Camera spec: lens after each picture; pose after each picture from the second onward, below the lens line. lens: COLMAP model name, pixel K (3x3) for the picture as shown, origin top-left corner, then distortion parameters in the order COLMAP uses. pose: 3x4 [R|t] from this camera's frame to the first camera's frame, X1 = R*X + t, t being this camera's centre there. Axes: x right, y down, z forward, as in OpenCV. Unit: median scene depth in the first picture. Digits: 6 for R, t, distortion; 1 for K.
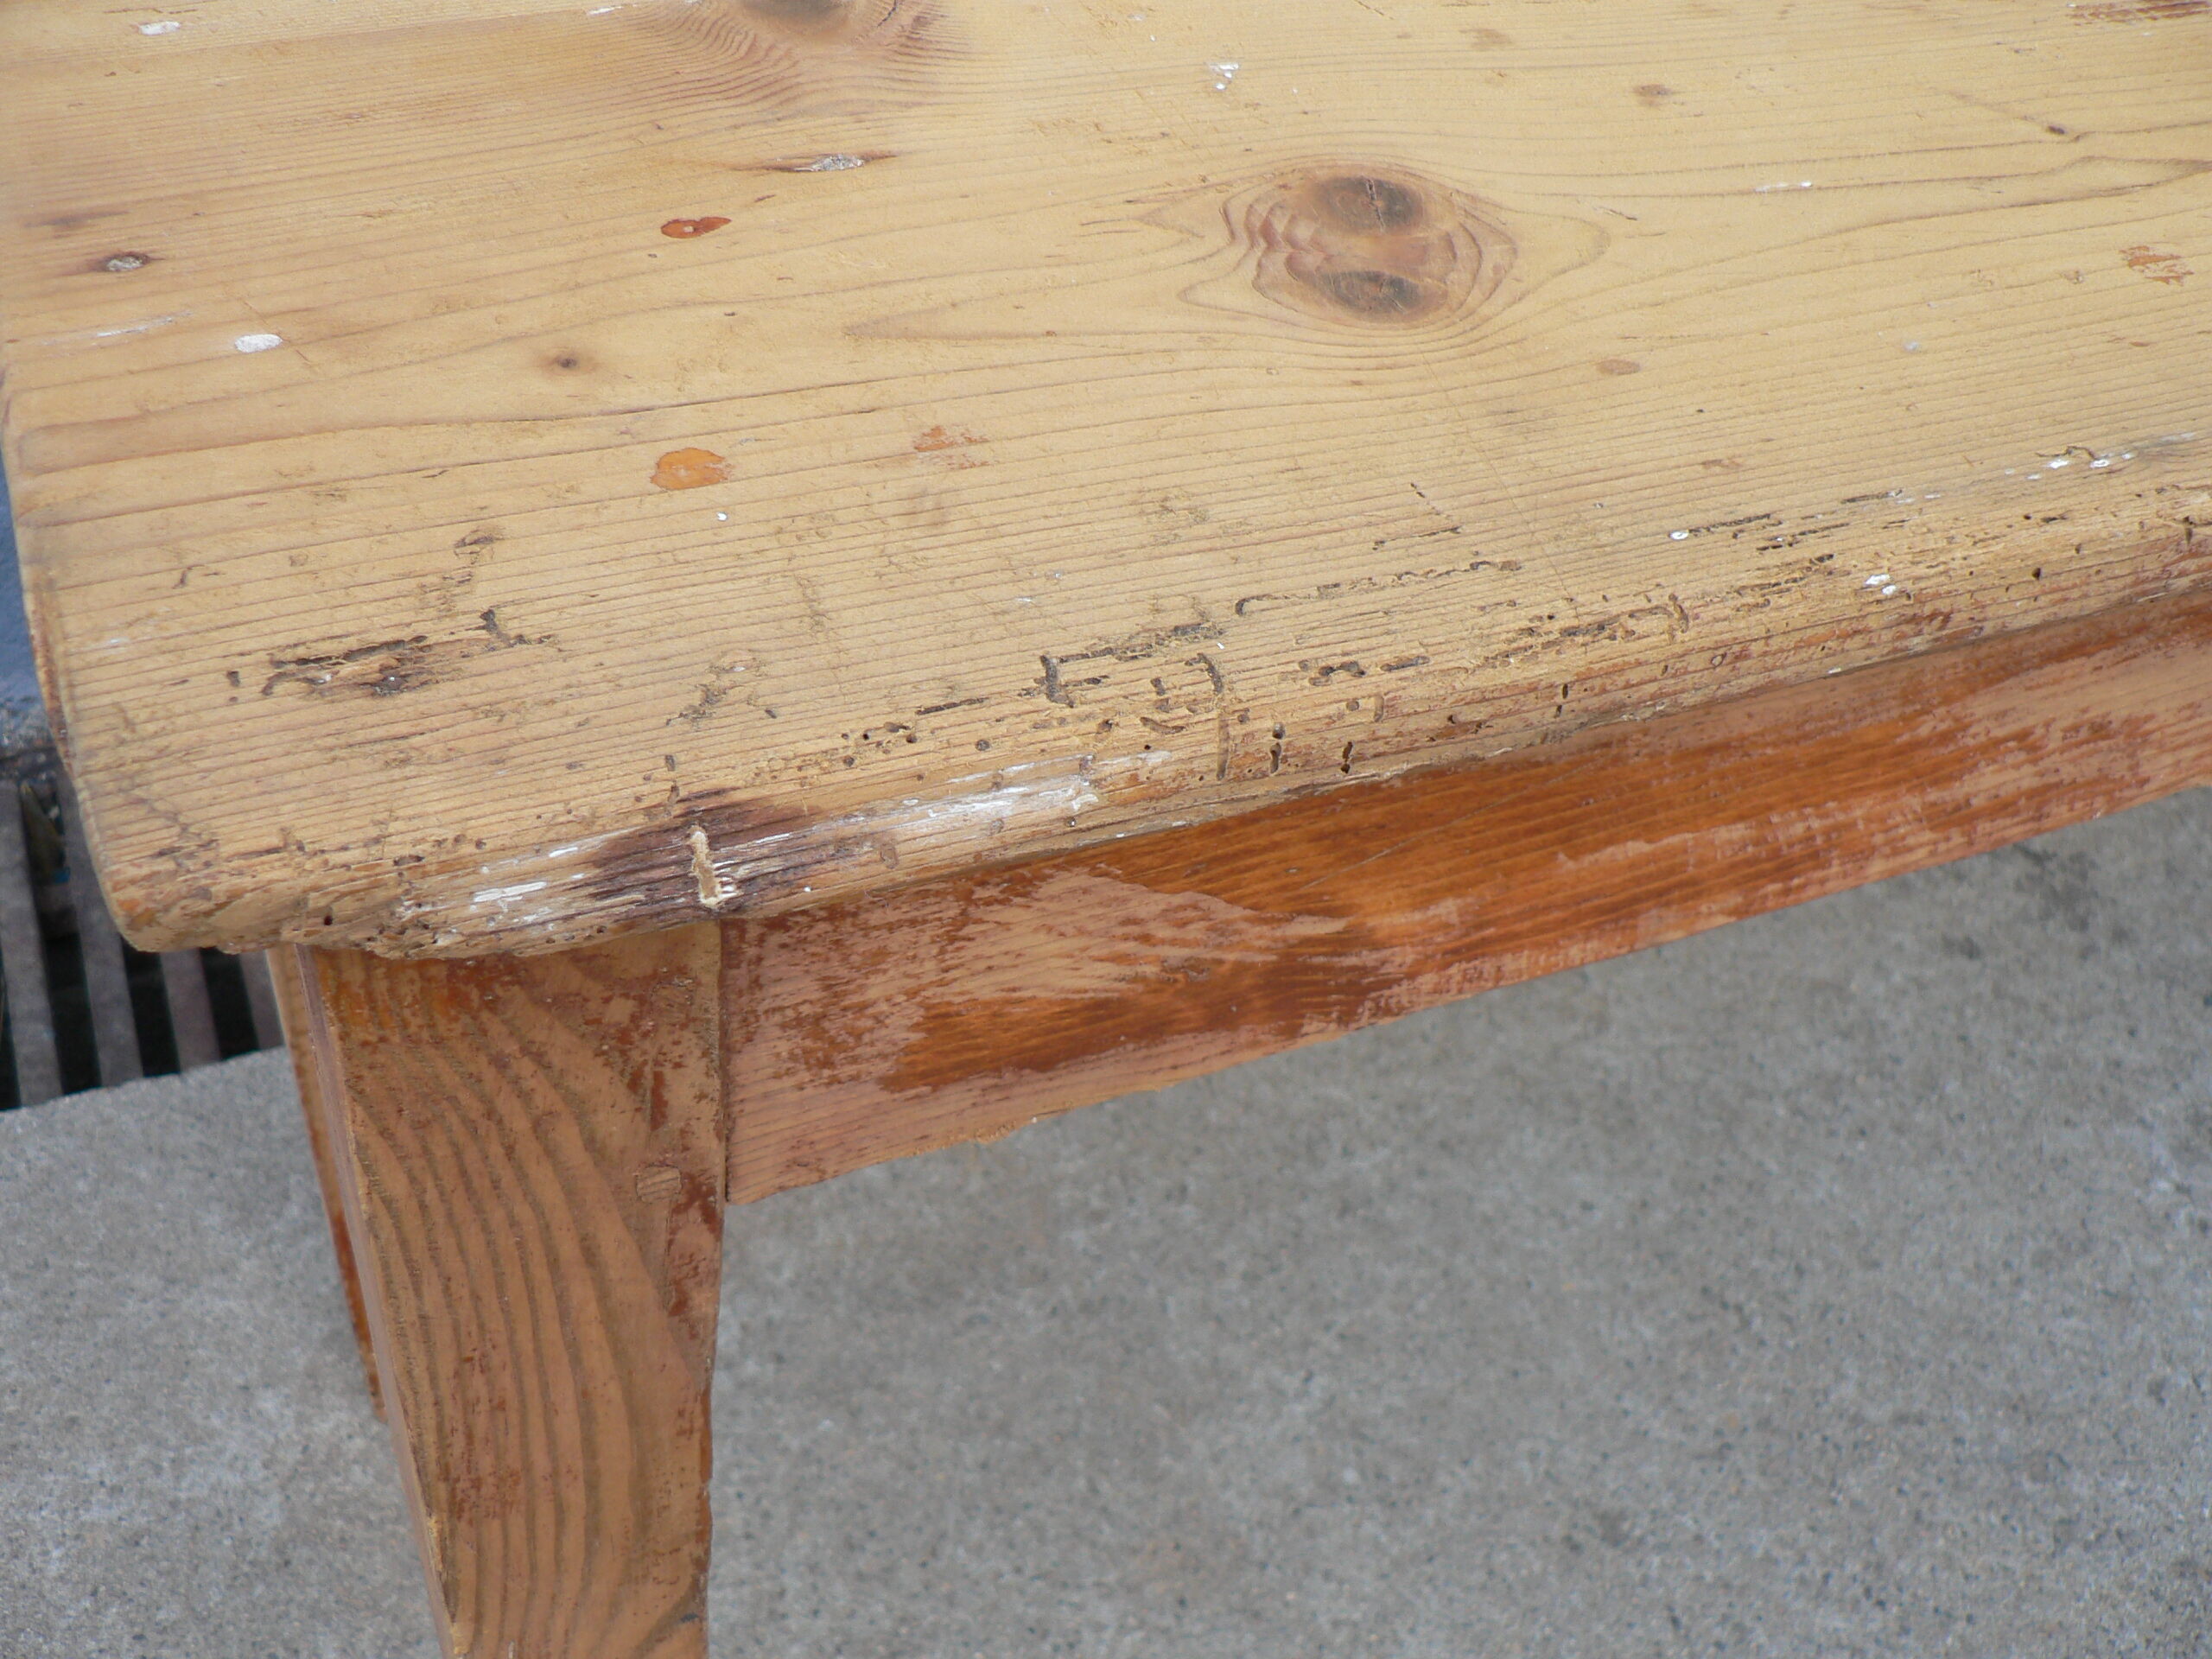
lens RADIAL K [[2412.2, 0, 1147.7], [0, 2412.2, 797.3], [0, 0, 1]] dist [-0.127683, 0.000000]
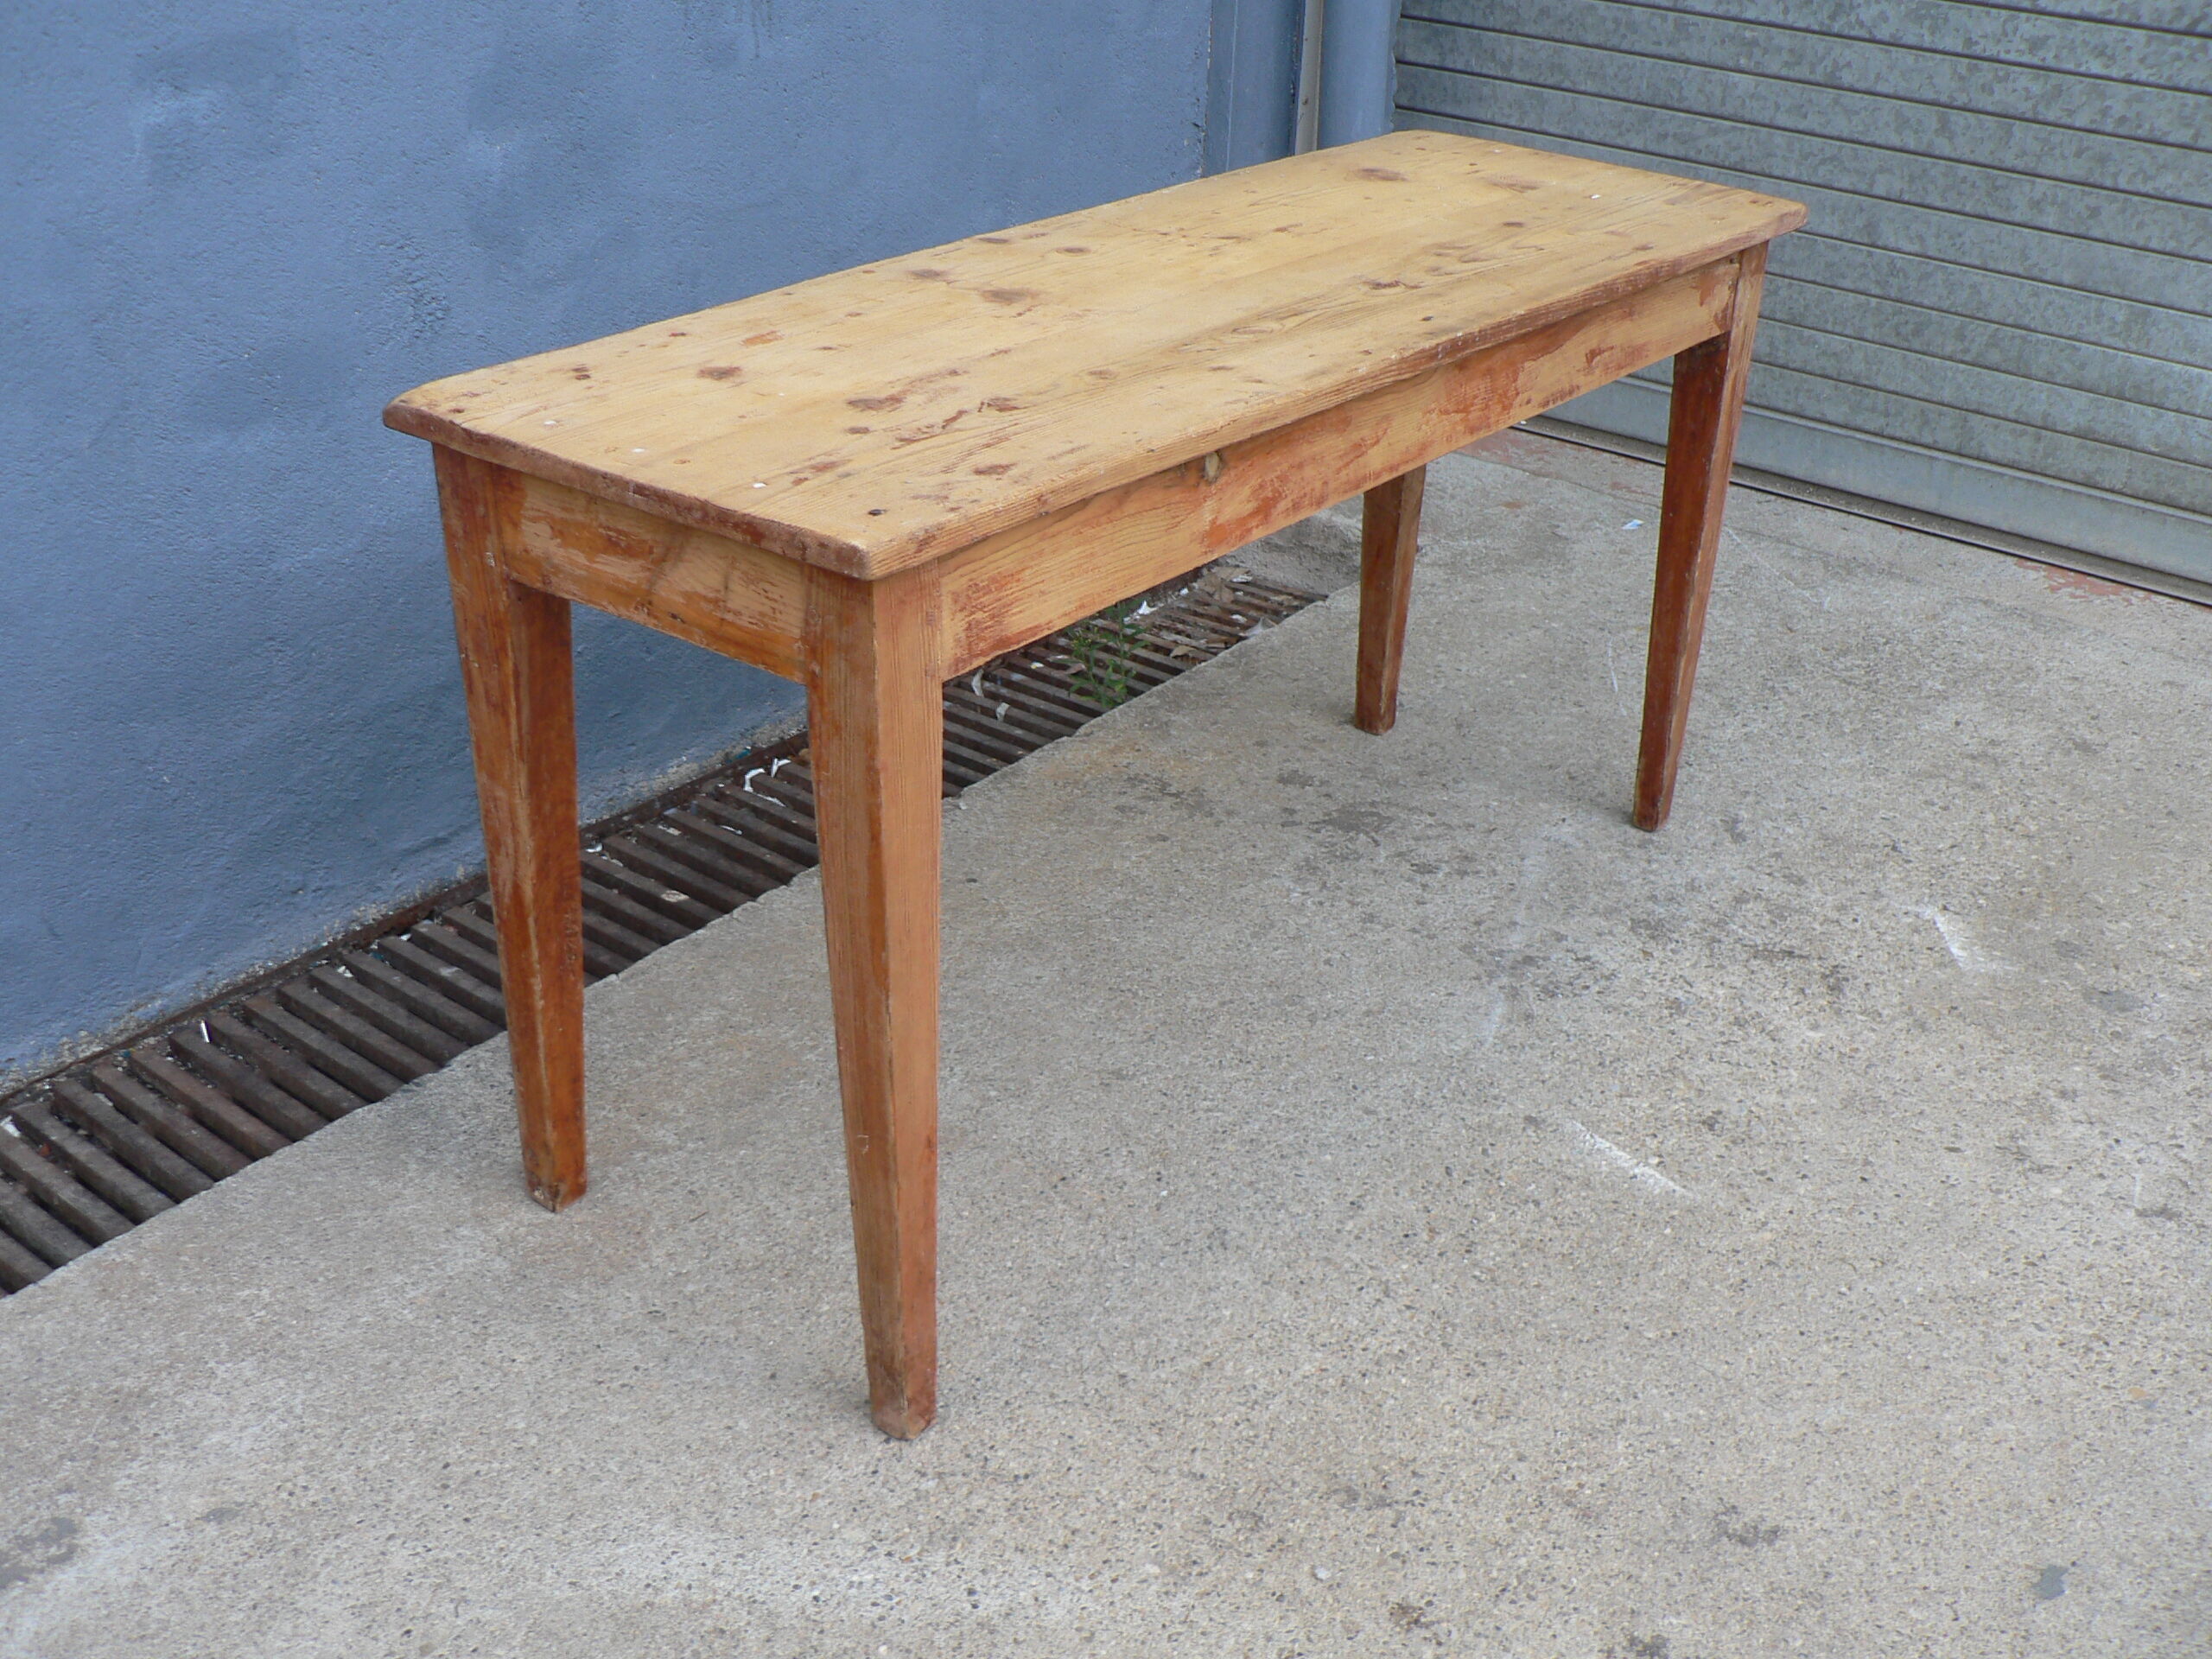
lens RADIAL K [[2412.2, 0, 1093.3], [0, 2412.2, 836.7], [0, 0, 1]] dist [-0.127683, 0.000000]
pose [[0.879423, -0.275619, 0.388136, -0.592489], [0.350266, 0.926799, -0.135489, 0.404902], [-0.322381, 0.255103, 0.911588, -0.969929]]
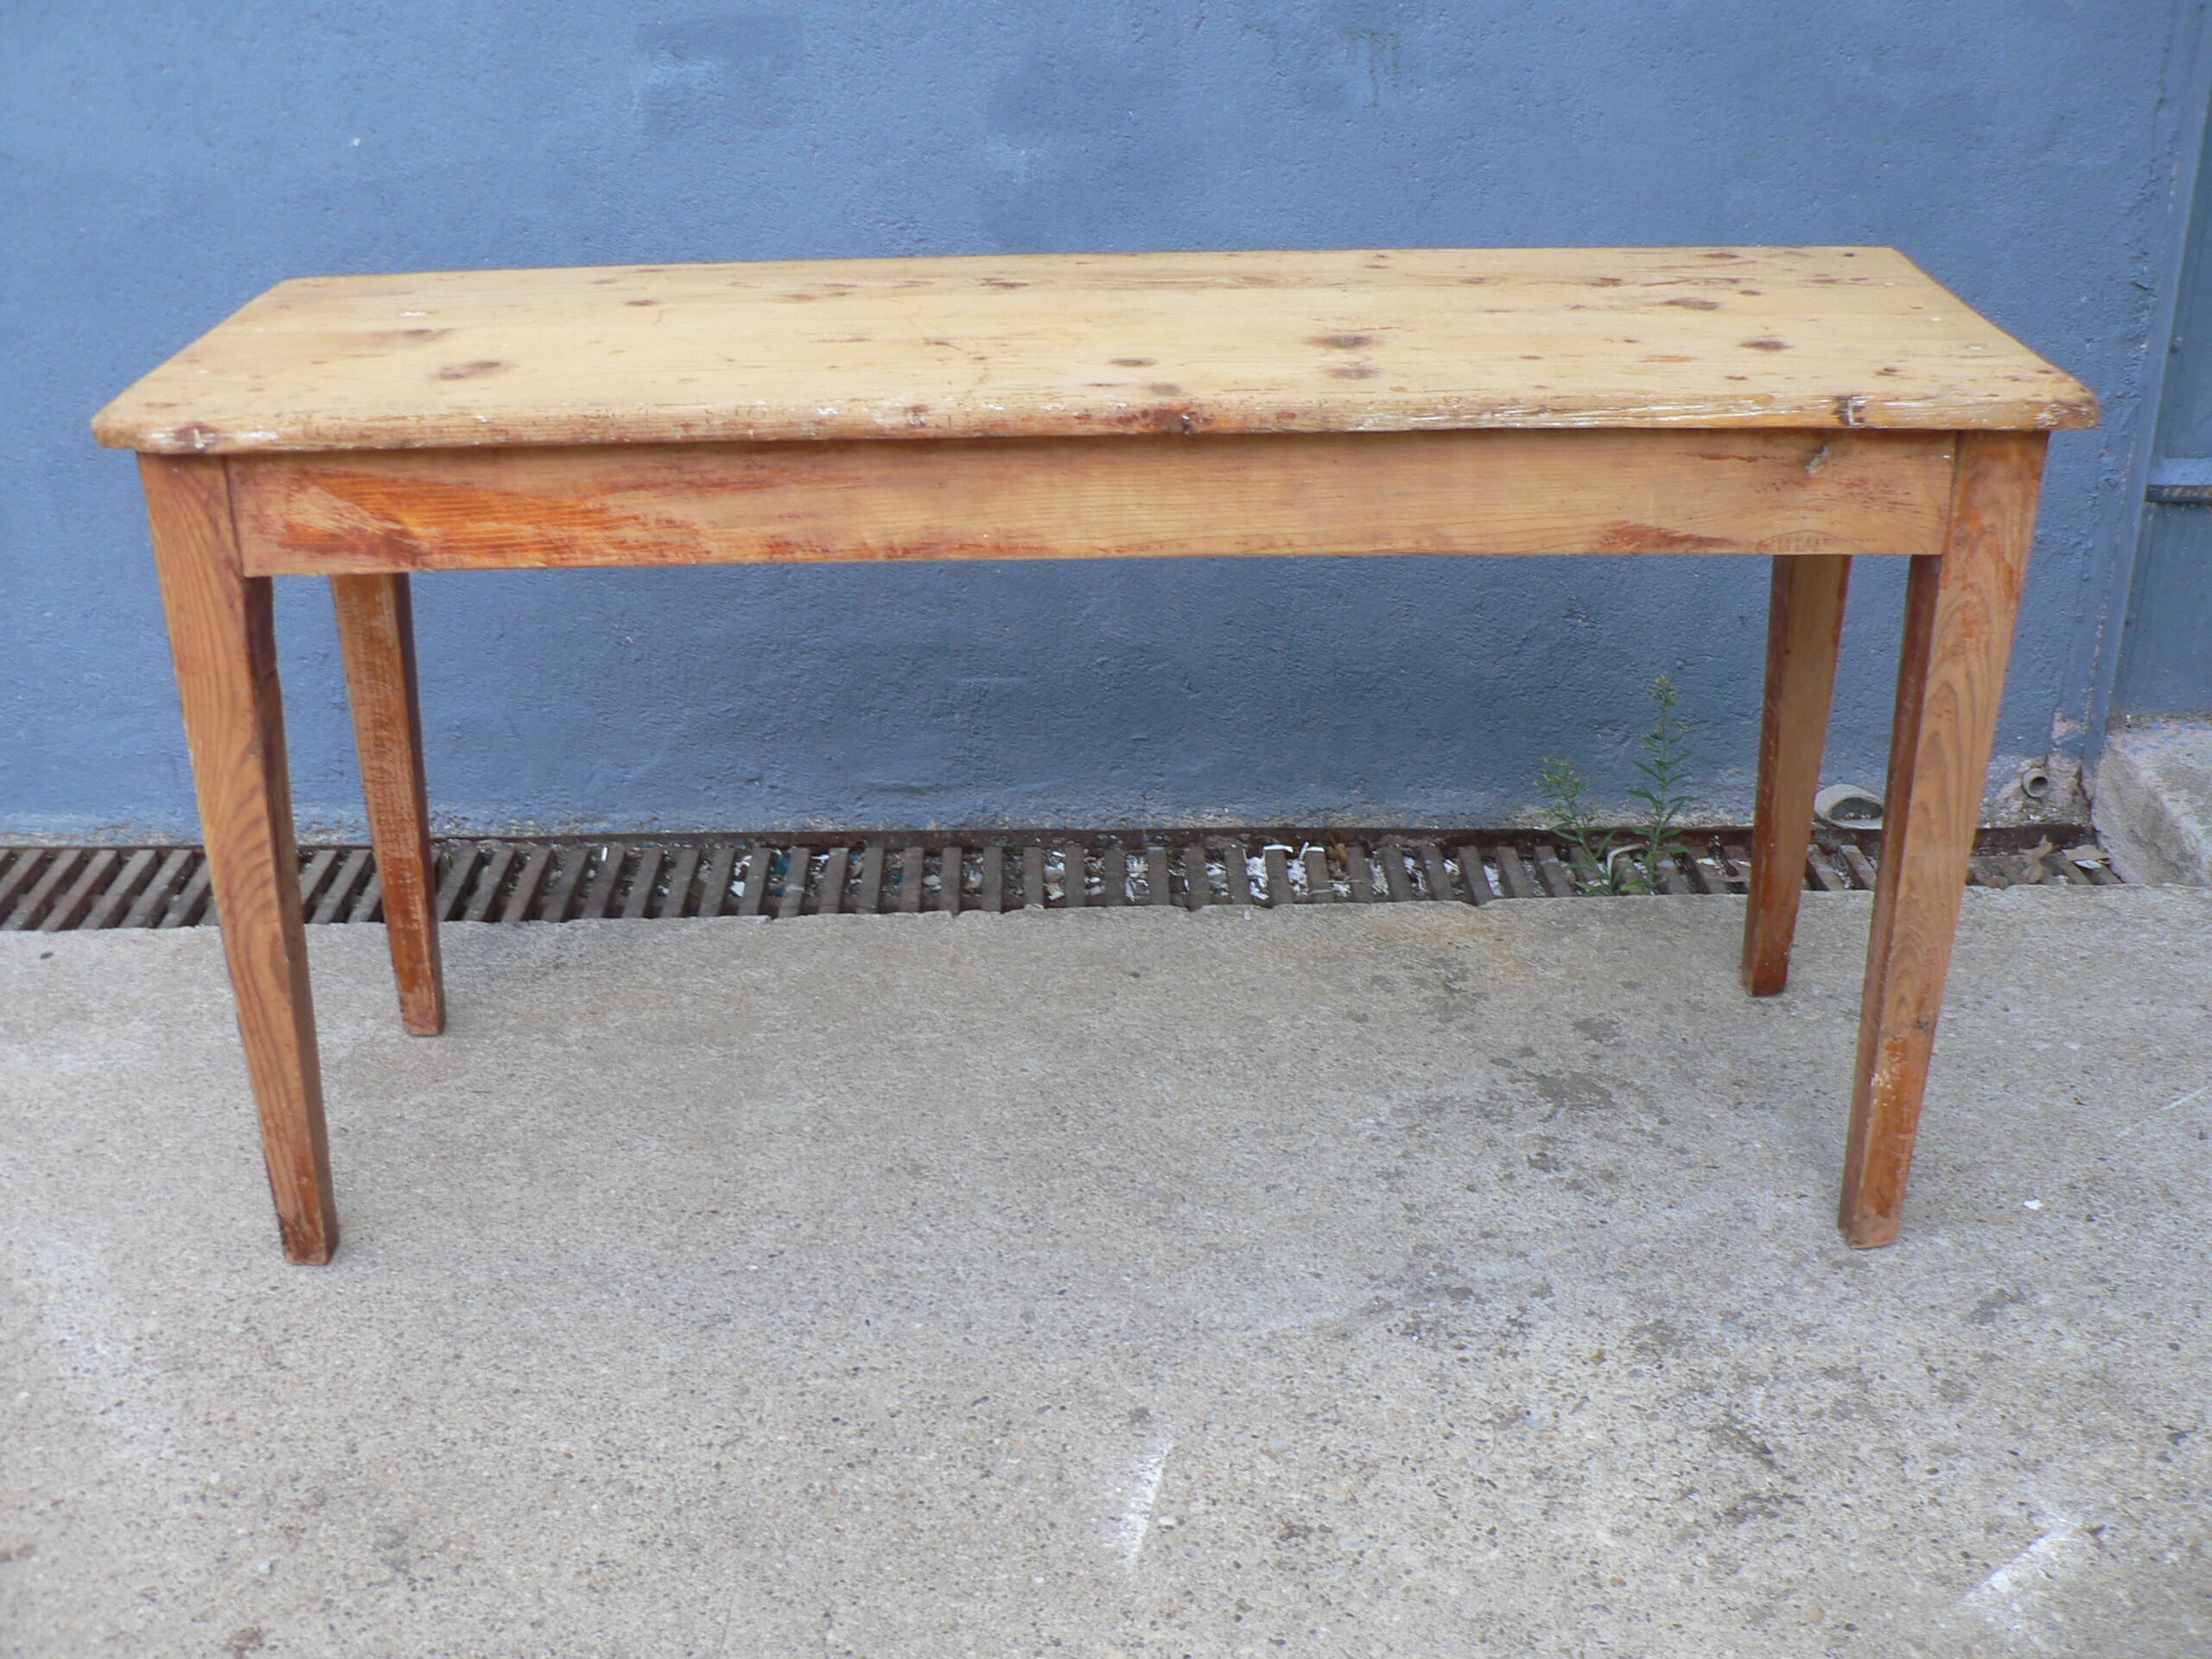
lens RADIAL K [[2412.2, 0, 1069.2], [0, 2412.2, 833.2], [0, 0, 1]] dist [-0.127683, 0.000000]
pose [[0.907427, 0.072622, -0.413886, 1.114902], [-0.192733, 0.947170, -0.256365, 0.539047], [0.373403, 0.312402, 0.873485, -0.734324]]
